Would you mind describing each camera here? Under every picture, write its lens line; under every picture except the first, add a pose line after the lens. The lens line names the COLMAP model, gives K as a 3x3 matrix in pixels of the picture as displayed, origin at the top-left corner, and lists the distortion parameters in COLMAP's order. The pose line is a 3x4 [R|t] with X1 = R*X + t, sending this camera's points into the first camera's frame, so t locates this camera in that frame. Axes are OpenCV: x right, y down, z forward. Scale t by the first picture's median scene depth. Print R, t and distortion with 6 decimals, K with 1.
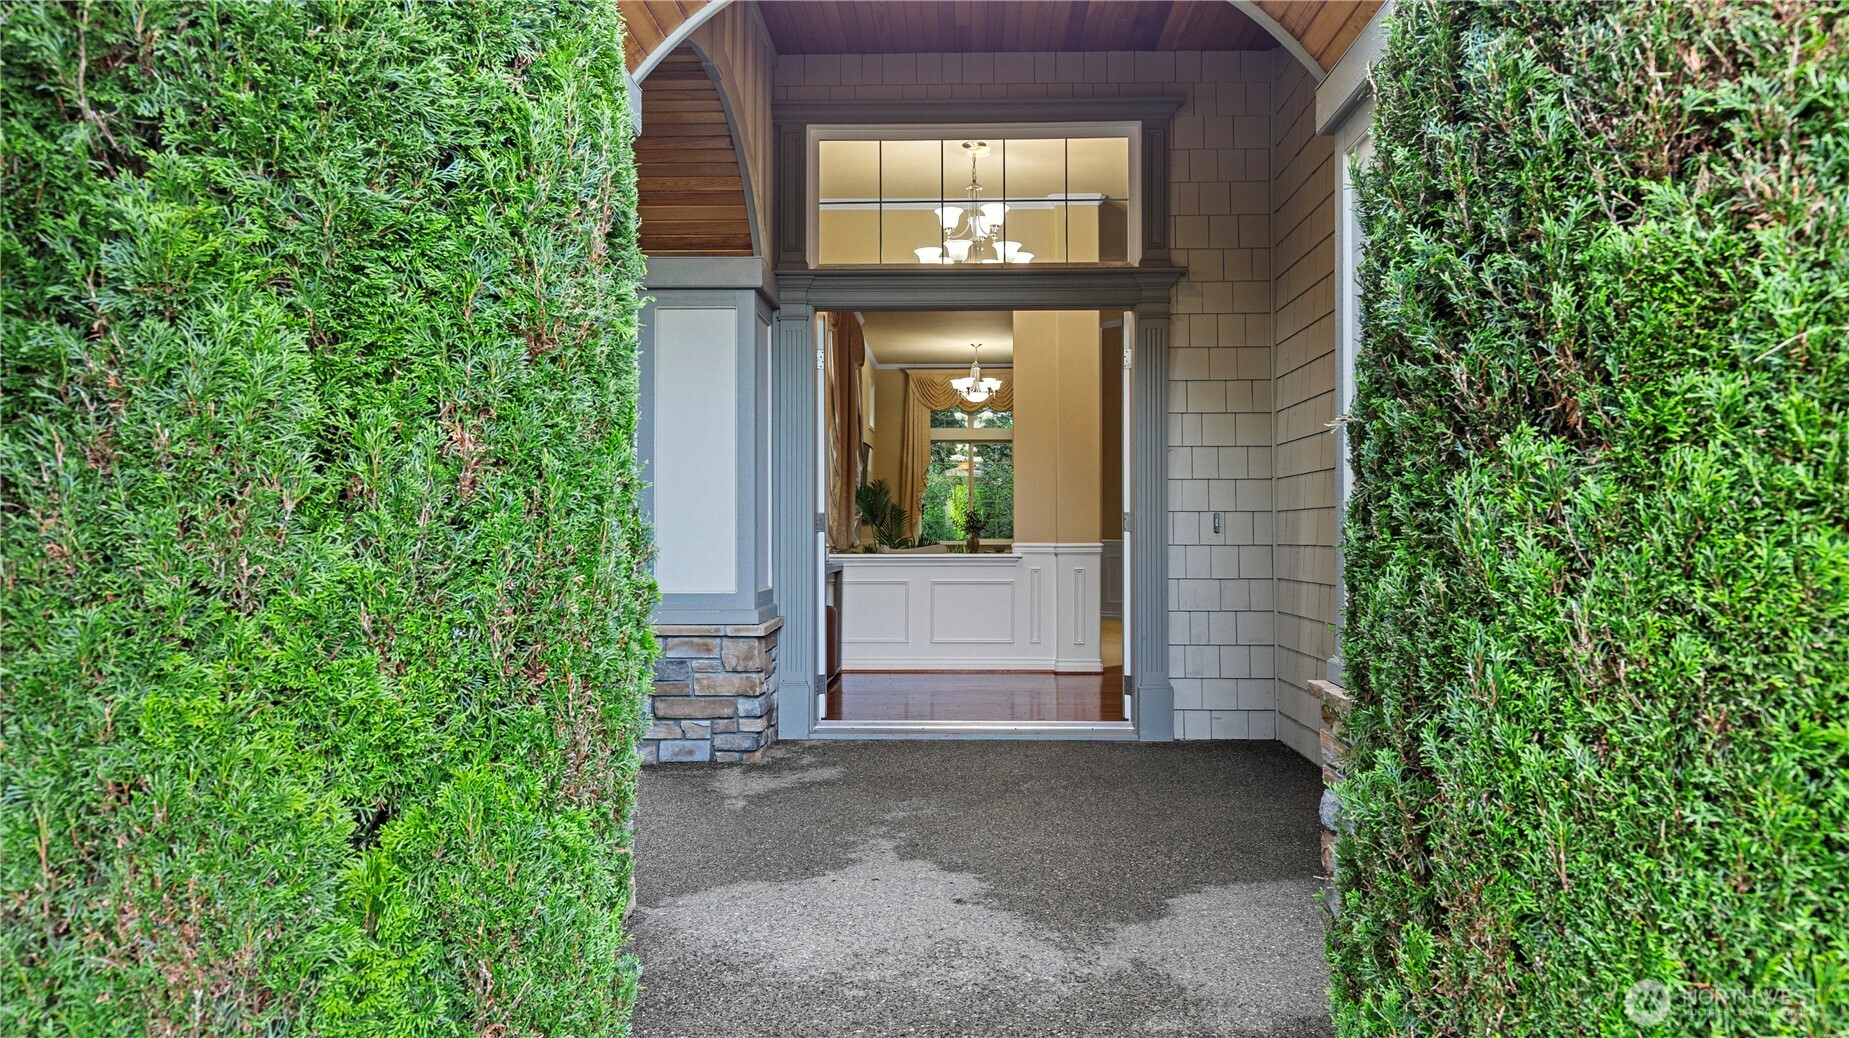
lens RADIAL K [[1261.3, 0, 924.5], [0, 1261.3, 519.0], [0, 0, 1]] dist [0.000161, -0.000012]
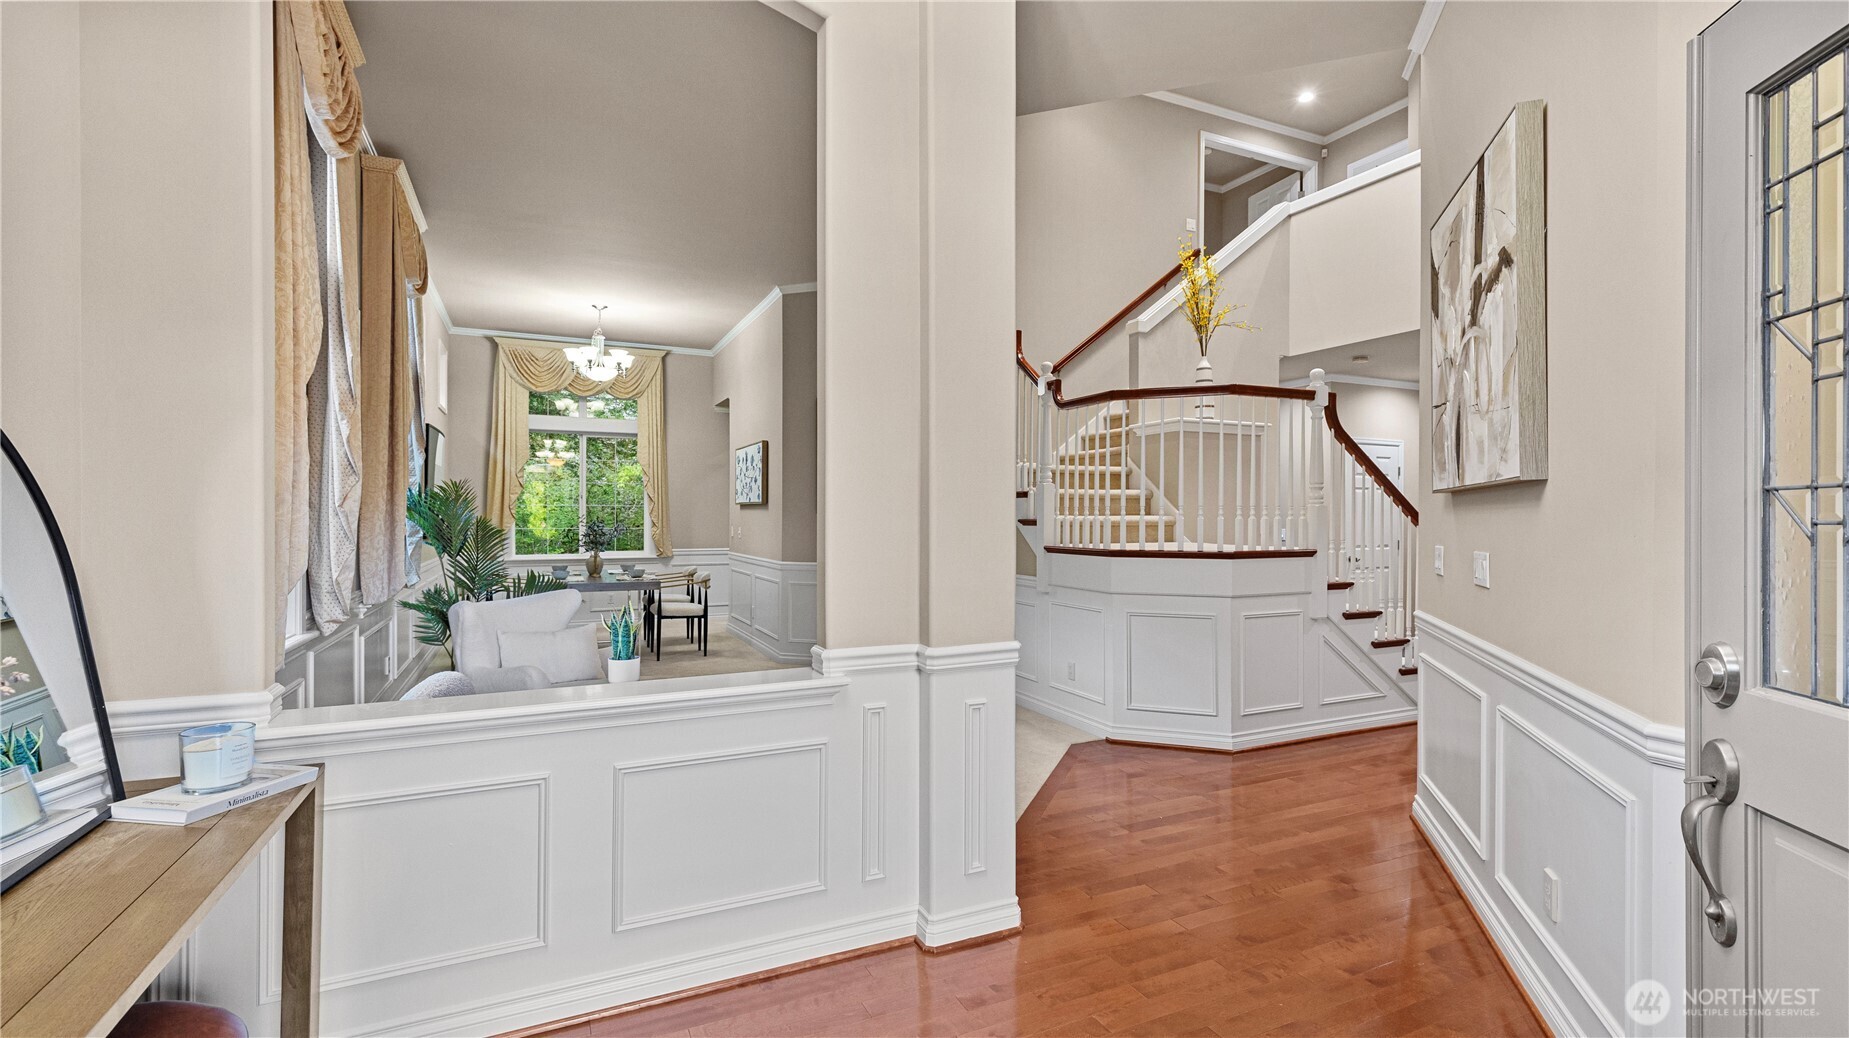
lens RADIAL K [[830.3, 0, 924.5], [0, 830.3, 519.0], [0, 0, 1]] dist [0.003848, 0.000374]
pose [[0.888078, 0.000707, 0.459693, -0.015869], [-0.008351, 0.999859, 0.014595, -0.017583], [-0.459618, -0.016800, 0.887958, 0.460003]]
